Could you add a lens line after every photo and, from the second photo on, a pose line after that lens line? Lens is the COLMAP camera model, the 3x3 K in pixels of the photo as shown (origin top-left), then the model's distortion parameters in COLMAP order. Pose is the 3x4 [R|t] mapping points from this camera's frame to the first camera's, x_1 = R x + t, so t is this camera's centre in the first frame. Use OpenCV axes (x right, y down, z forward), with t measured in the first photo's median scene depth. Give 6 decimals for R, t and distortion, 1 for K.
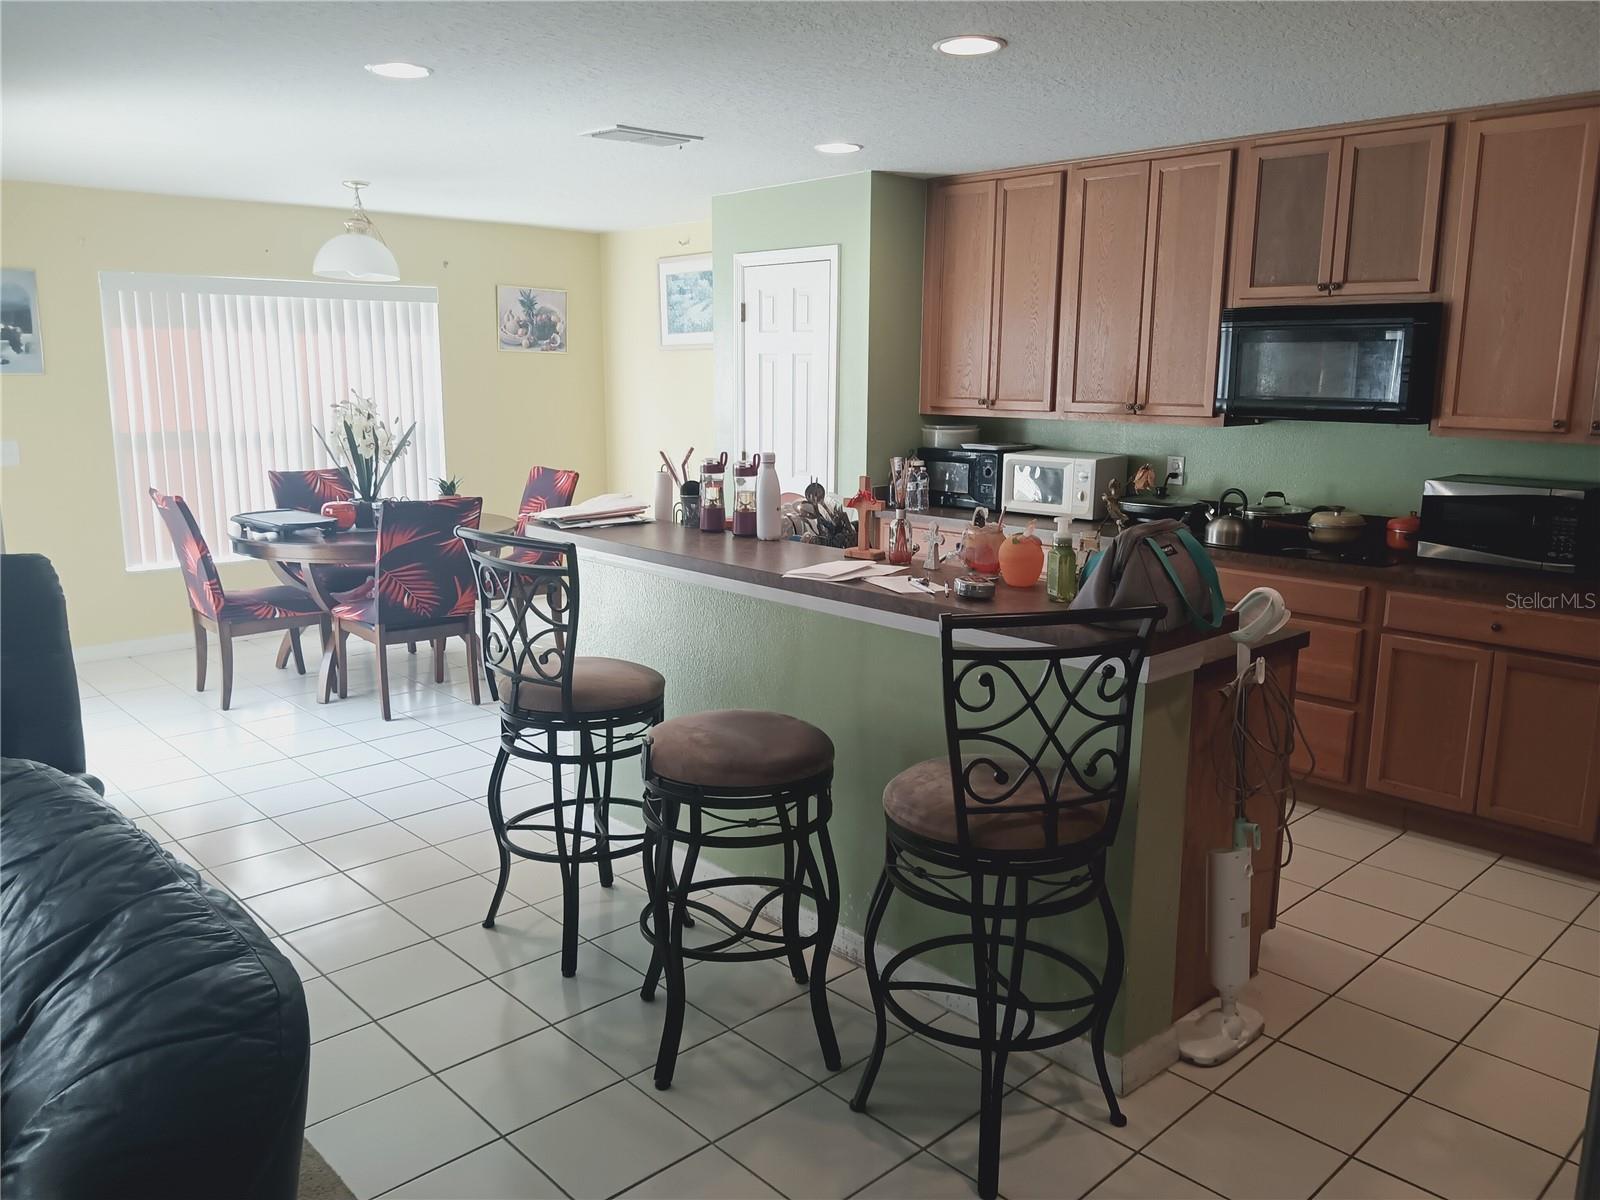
lens RADIAL K [[1216.1, 0, 797.1], [0, 1216.1, 596.7], [0, 0, 1]] dist [0.012088, -0.012488]
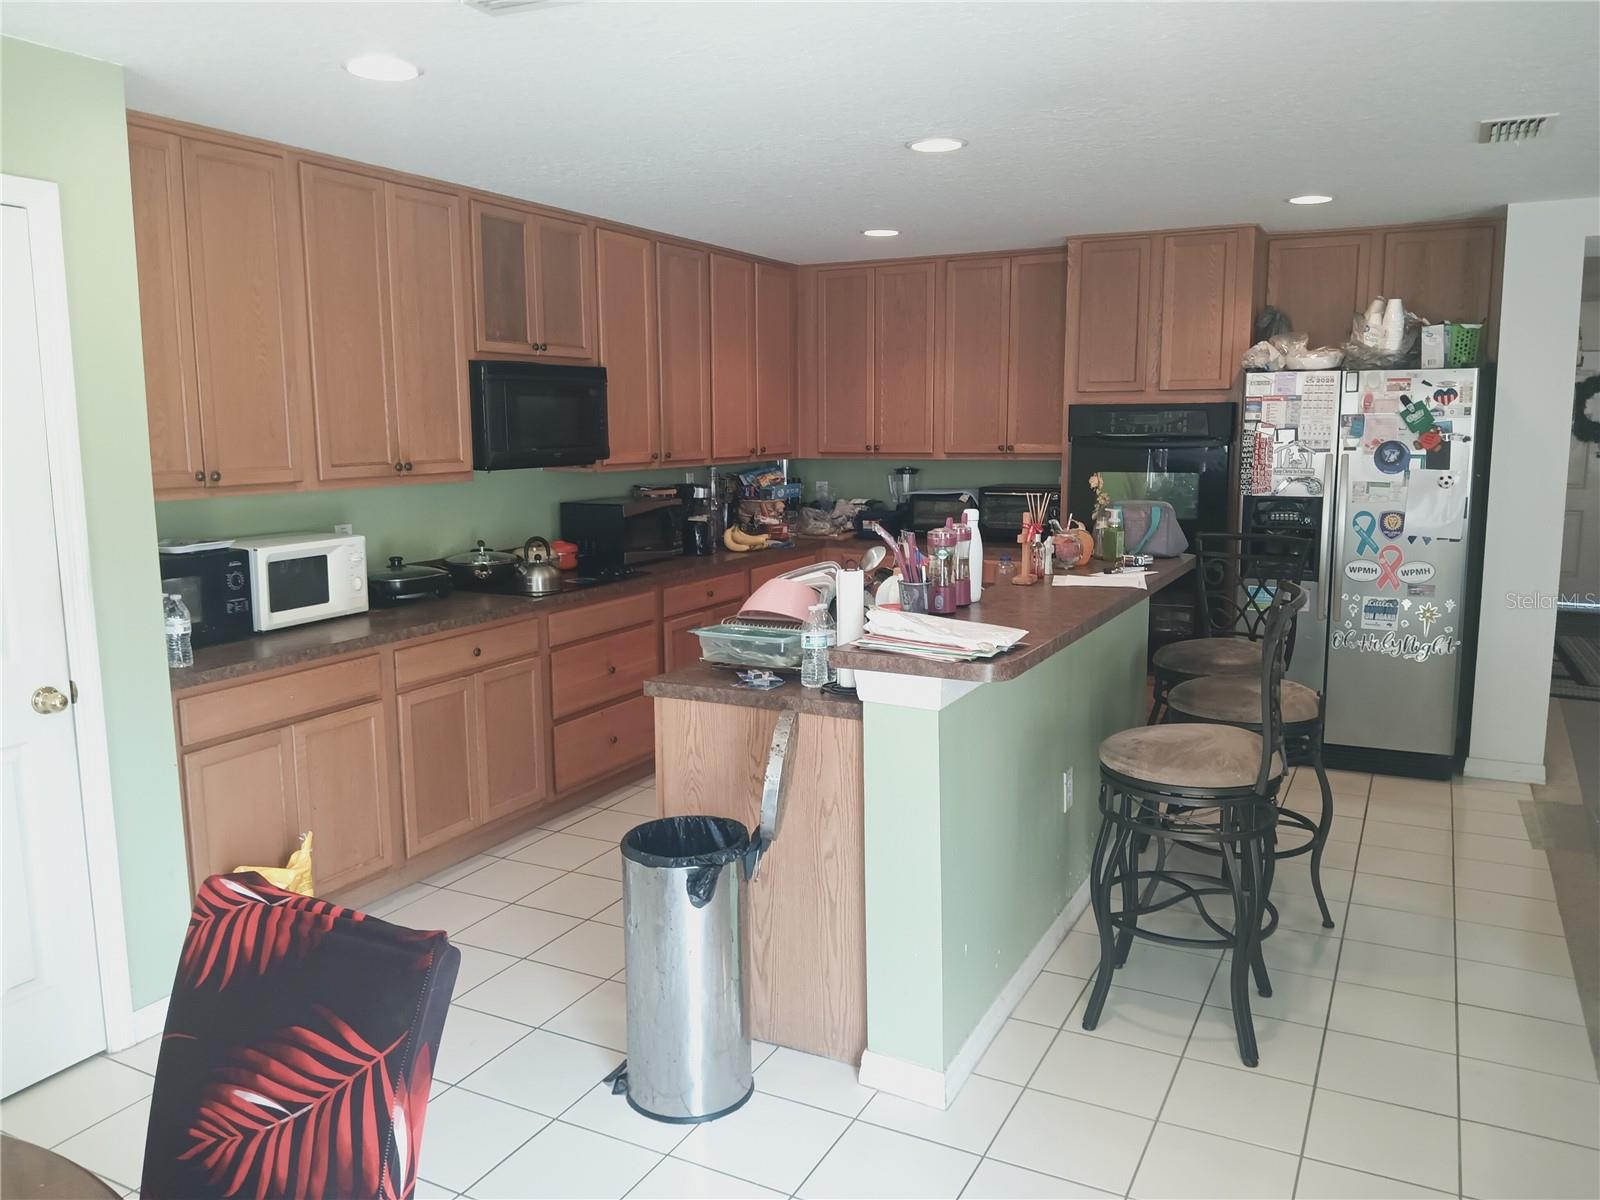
lens RADIAL K [[1216.1, 0, 796.6], [0, 1216.1, 597.3], [0, 0, 1]] dist [0.012088, -0.012488]
pose [[-0.334135, -0.141475, 0.931847, -0.682089], [0.187567, 0.958915, 0.212841, -0.218438], [-0.923673, 0.245901, -0.293871, 1.119401]]
